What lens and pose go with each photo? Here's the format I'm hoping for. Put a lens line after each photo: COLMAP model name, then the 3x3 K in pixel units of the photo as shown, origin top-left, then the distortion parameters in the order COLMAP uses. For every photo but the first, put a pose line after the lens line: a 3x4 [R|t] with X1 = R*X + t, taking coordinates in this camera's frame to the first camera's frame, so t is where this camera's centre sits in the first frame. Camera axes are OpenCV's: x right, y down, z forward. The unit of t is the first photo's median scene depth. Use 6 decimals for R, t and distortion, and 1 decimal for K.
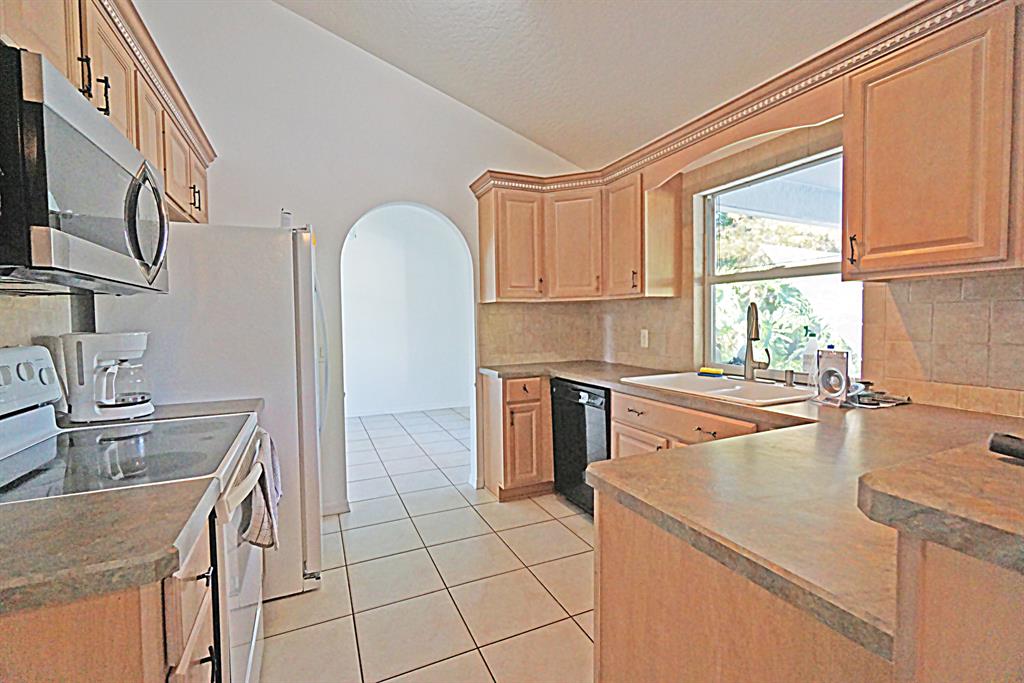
lens RADIAL K [[437.0, 0, 508.6], [0, 437.0, 335.9], [0, 0, 1]] dist [-0.009737, 0.000698]
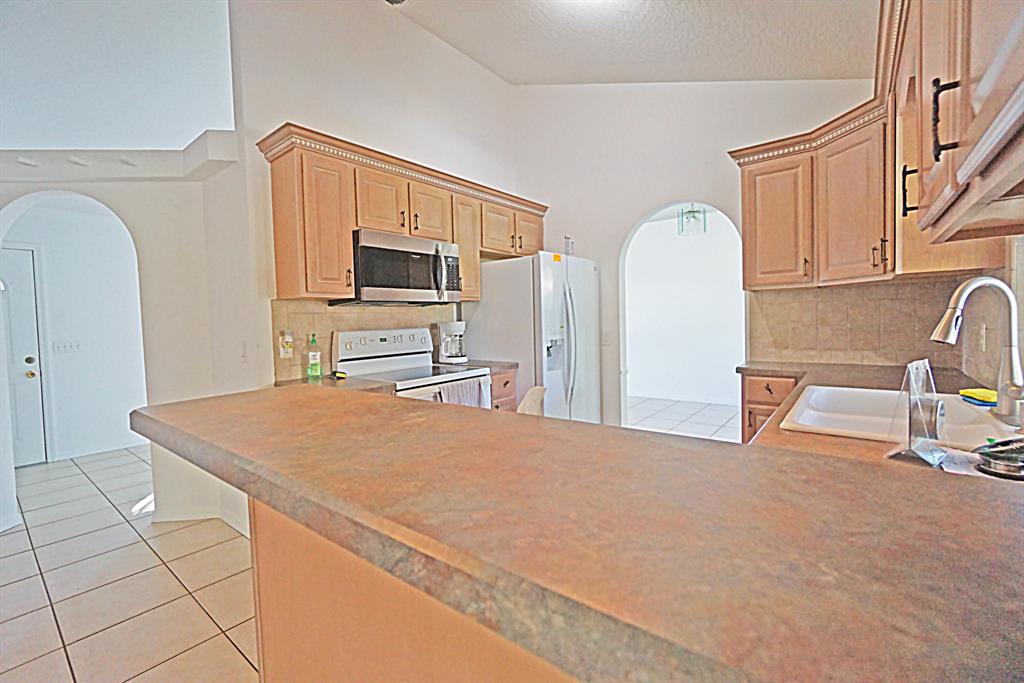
lens RADIAL K [[437.0, 0, 506.3], [0, 437.0, 338.5], [0, 0, 1]] dist [-0.009737, 0.000698]
pose [[0.446976, 0.046059, -0.893360, 0.585062], [-0.008321, 0.998844, 0.047334, -0.017441], [0.894507, -0.013724, 0.446842, 0.142686]]
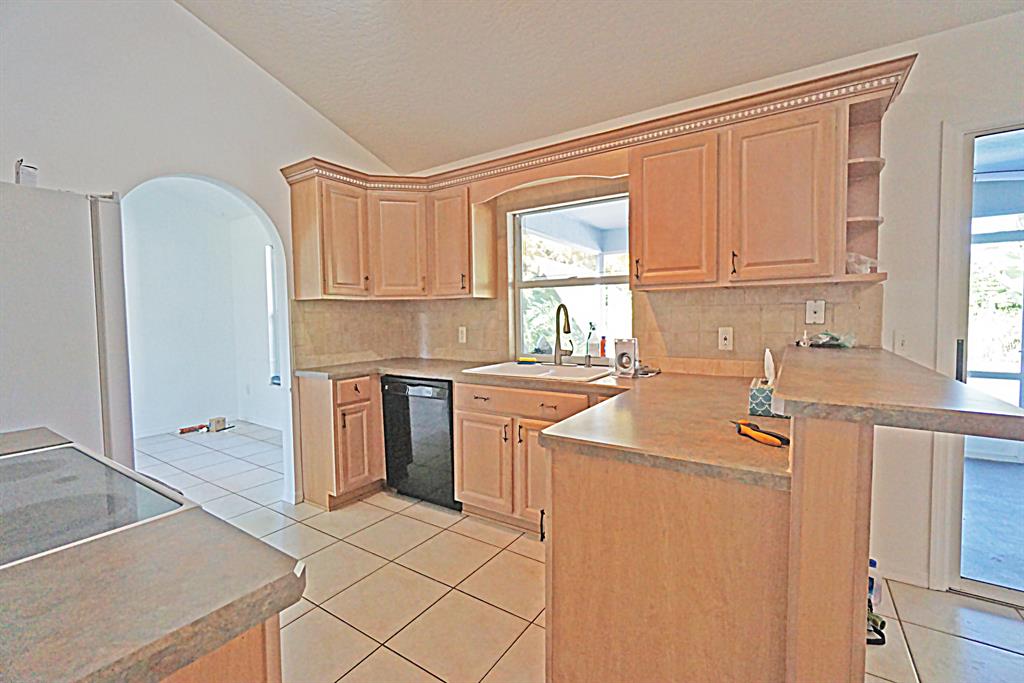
lens RADIAL K [[437.0, 0, 505.3], [0, 437.0, 336.2], [0, 0, 1]] dist [-0.009737, 0.000698]
pose [[0.847350, -0.023063, 0.530534, -0.196670], [0.021611, 0.999726, 0.008943, 0.002177], [-0.530595, 0.003888, 0.847616, -0.002656]]
